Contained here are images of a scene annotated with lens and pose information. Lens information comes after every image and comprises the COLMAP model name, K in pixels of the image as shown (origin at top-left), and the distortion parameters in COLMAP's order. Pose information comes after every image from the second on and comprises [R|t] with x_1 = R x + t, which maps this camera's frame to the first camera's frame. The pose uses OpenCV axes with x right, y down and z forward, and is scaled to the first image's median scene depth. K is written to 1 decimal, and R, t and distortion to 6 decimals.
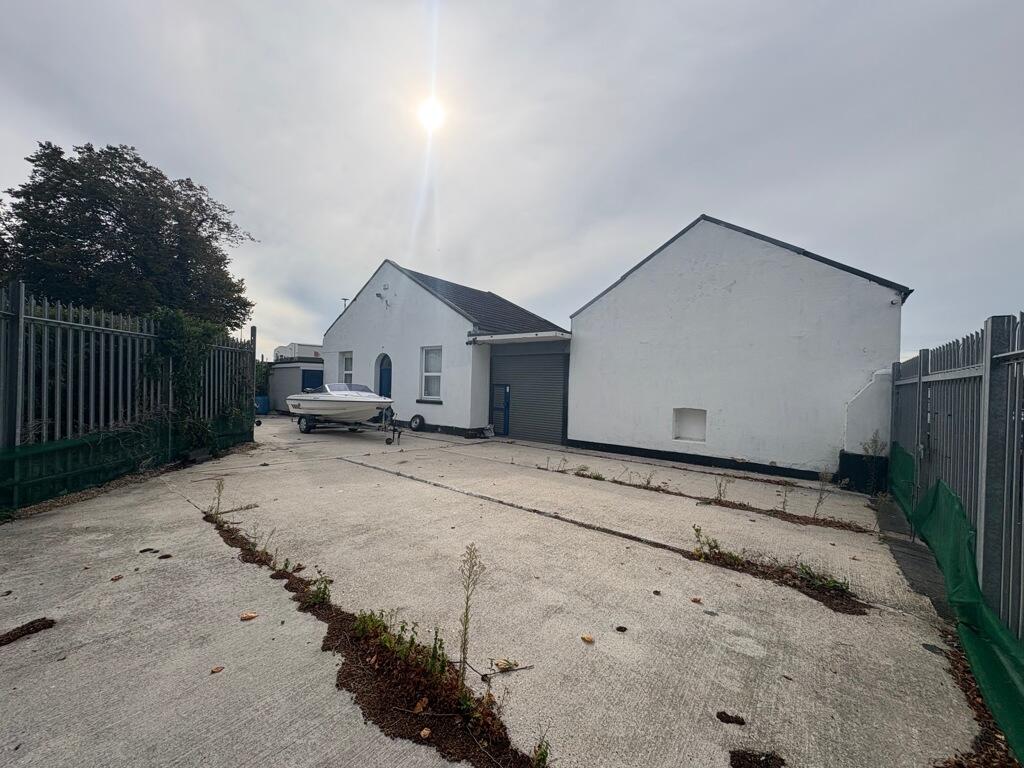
lens RADIAL K [[407.5, 0, 511.8], [0, 407.5, 384.6], [0, 0, 1]] dist [-0.000881, -0.000256]
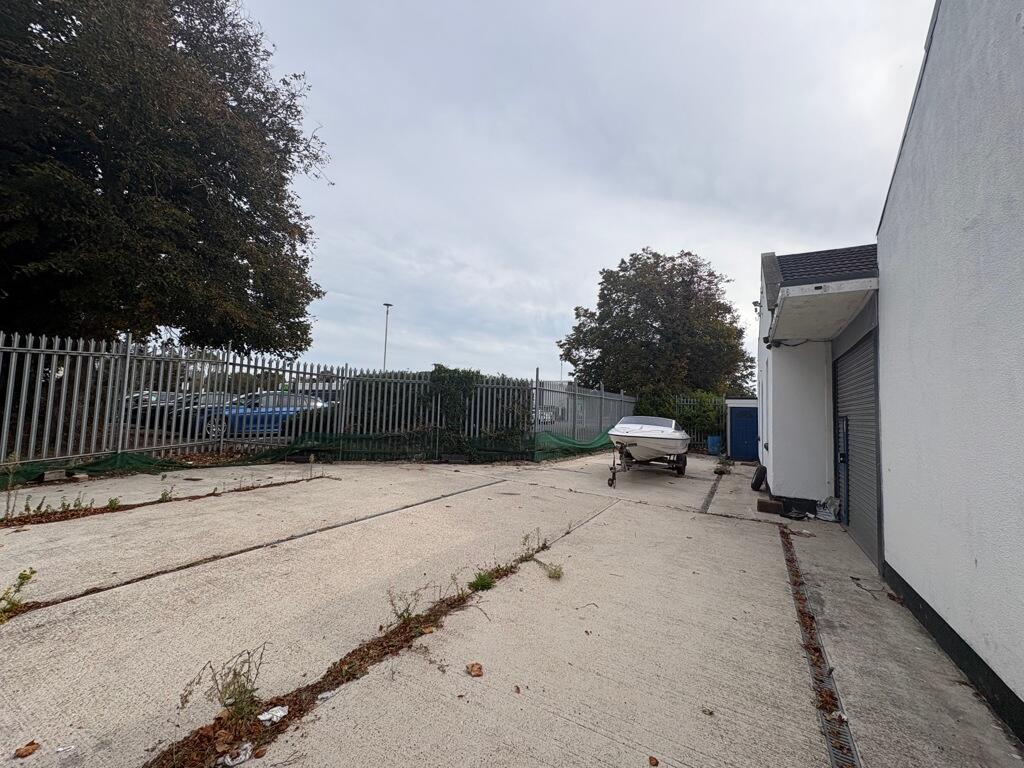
lens RADIAL K [[407.5, 0, 511.8], [0, 407.5, 384.6], [0, 0, 1]] dist [-0.000881, -0.000256]
pose [[0.139716, -0.090574, -0.986040, 0.327672], [-0.034844, 0.994741, -0.096311, 0.017624], [0.989578, 0.047814, 0.135825, 0.436307]]
